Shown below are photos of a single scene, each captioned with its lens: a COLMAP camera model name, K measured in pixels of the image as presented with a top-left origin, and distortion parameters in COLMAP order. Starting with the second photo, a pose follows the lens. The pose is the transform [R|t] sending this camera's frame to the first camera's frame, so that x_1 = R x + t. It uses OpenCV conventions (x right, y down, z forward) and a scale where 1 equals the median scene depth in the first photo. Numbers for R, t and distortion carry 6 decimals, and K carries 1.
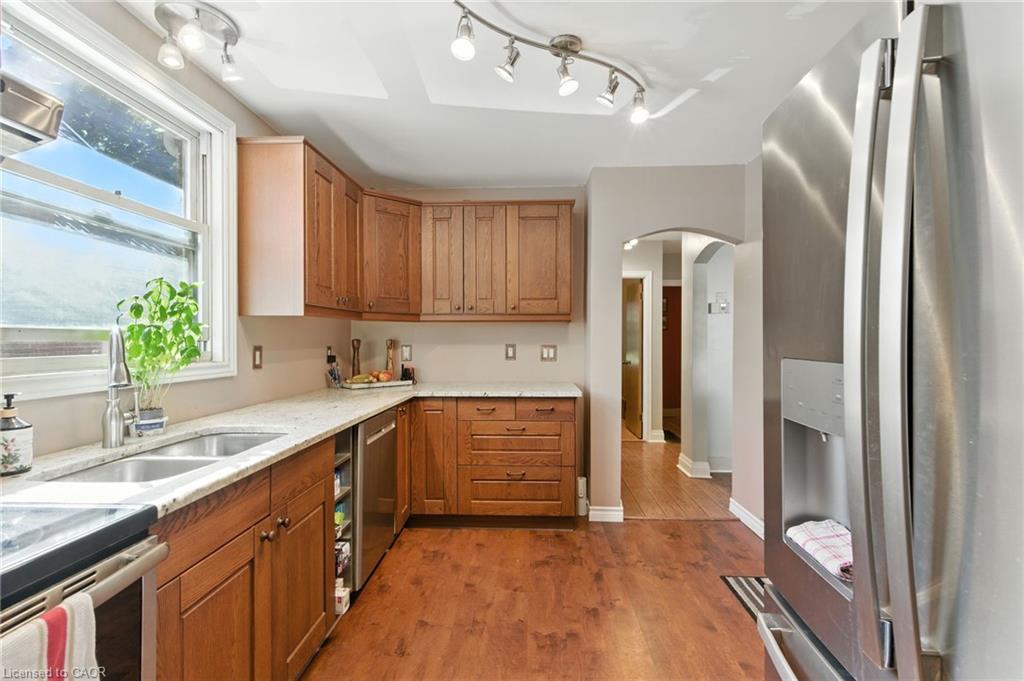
lens RADIAL K [[465.9, 0, 512.0], [0, 465.9, 340.5], [0, 0, 1]] dist [0.009719, -0.003796]
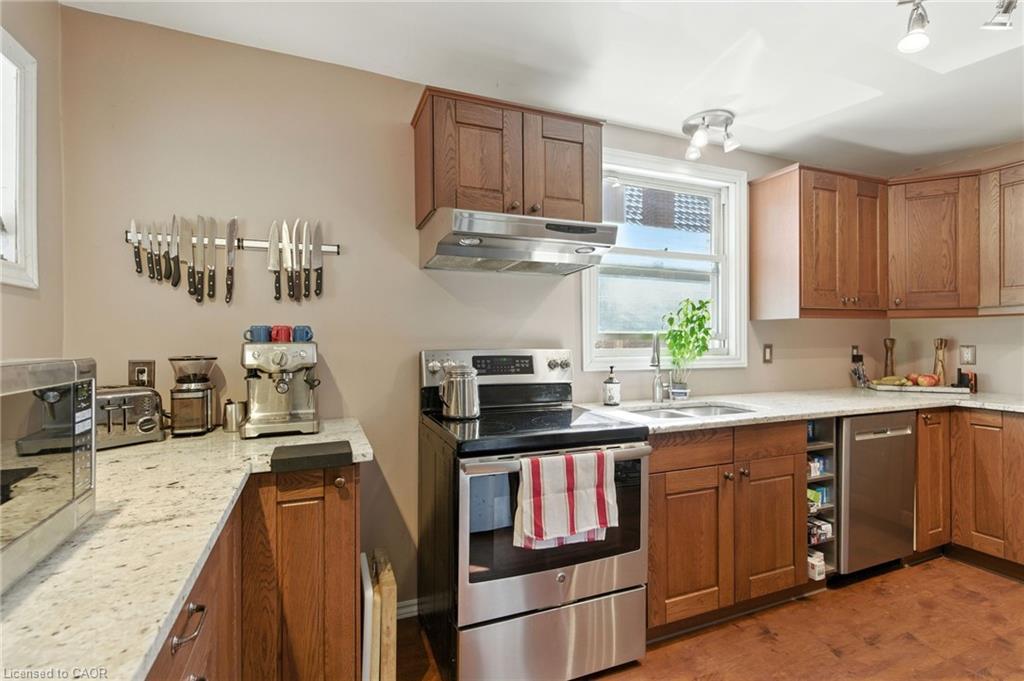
lens RADIAL K [[465.9, 0, 512.0], [0, 465.9, 340.5], [0, 0, 1]] dist [0.009719, -0.003796]
pose [[0.417224, 0.001734, -0.908802, 0.301154], [-0.000281, 0.999998, 0.001779, -0.000055], [0.908804, -0.000487, 0.417224, -0.121553]]
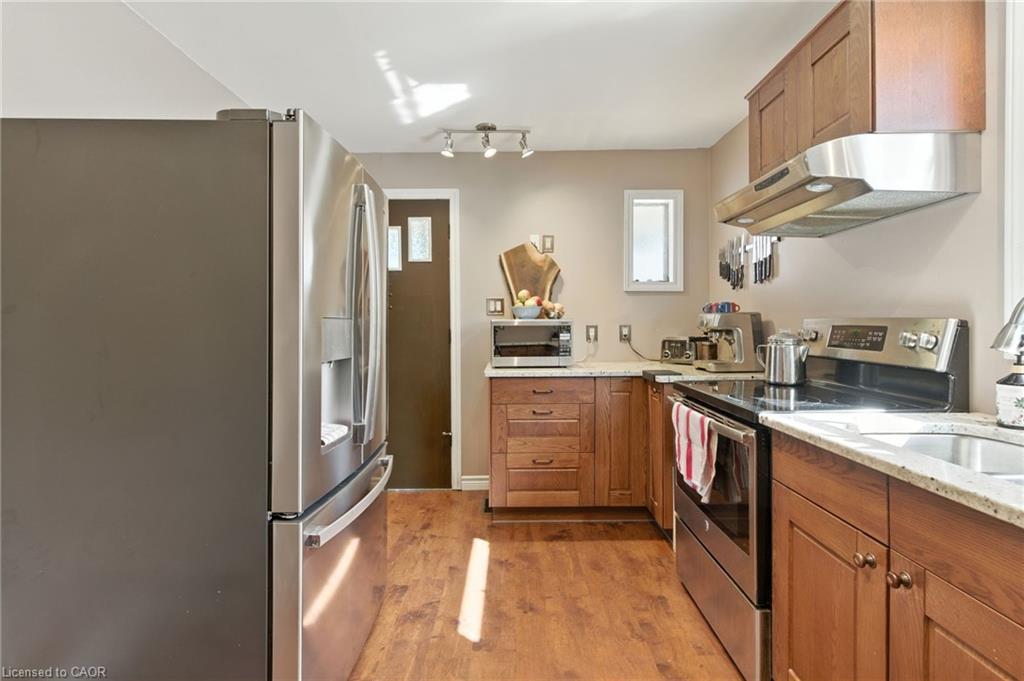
lens RADIAL K [[487.9, 0, 509.3], [0, 487.9, 329.8], [0, 0, 1]] dist [0.017304, -0.013655]
pose [[-0.999338, 0.006661, -0.035759, 0.039177], [0.006154, 0.999879, 0.014278, 0.023791], [0.035850, 0.014048, -0.999258, 1.050478]]
